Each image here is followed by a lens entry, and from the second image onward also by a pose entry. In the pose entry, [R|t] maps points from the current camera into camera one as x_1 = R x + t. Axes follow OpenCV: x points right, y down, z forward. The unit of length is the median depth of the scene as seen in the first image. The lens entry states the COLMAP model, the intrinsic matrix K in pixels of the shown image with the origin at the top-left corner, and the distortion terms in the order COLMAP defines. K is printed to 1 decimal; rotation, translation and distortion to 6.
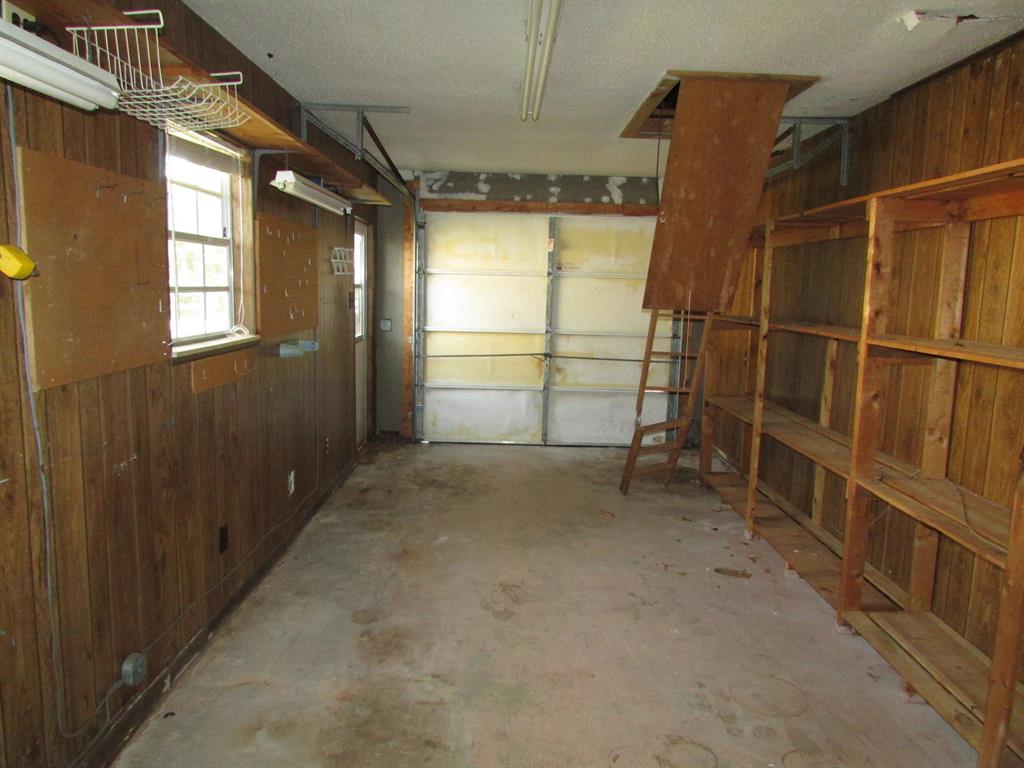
lens RADIAL K [[732.6, 0, 512.0], [0, 732.6, 384.0], [0, 0, 1]] dist [-0.010162, -0.004722]
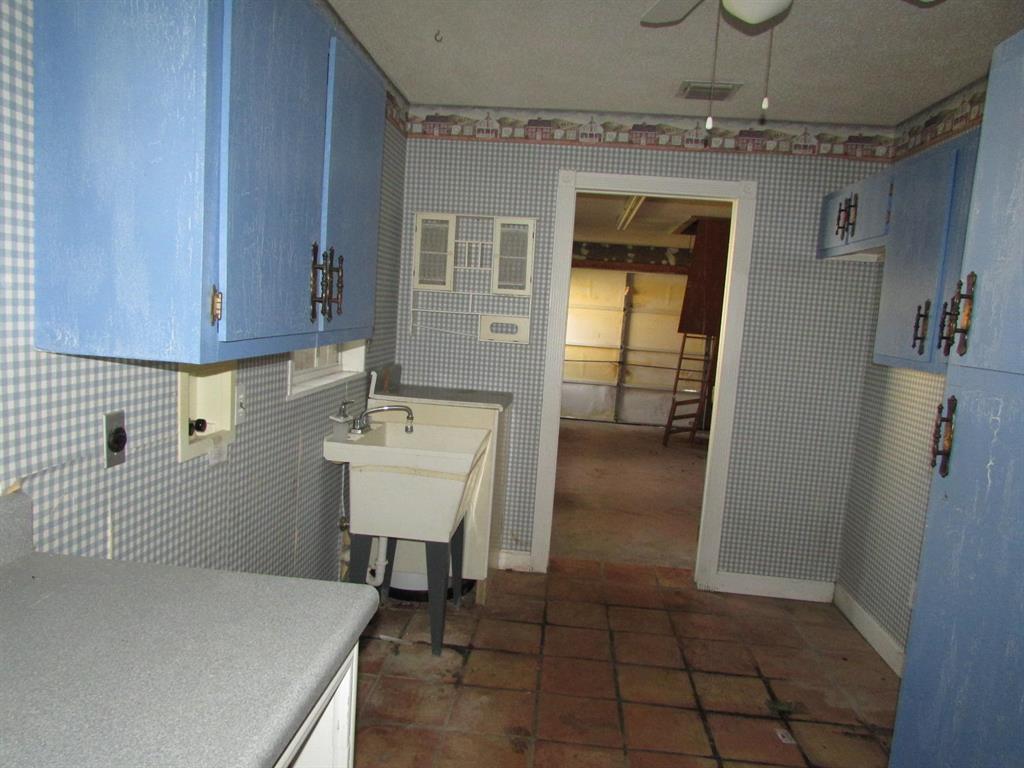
lens RADIAL K [[732.6, 0, 512.0], [0, 732.6, 384.0], [0, 0, 1]] dist [-0.010162, -0.004722]
pose [[0.994795, 0.051318, -0.088027, -0.041087], [-0.054341, 0.998000, -0.032291, 0.067691], [0.086194, 0.036906, 0.995595, -0.539485]]
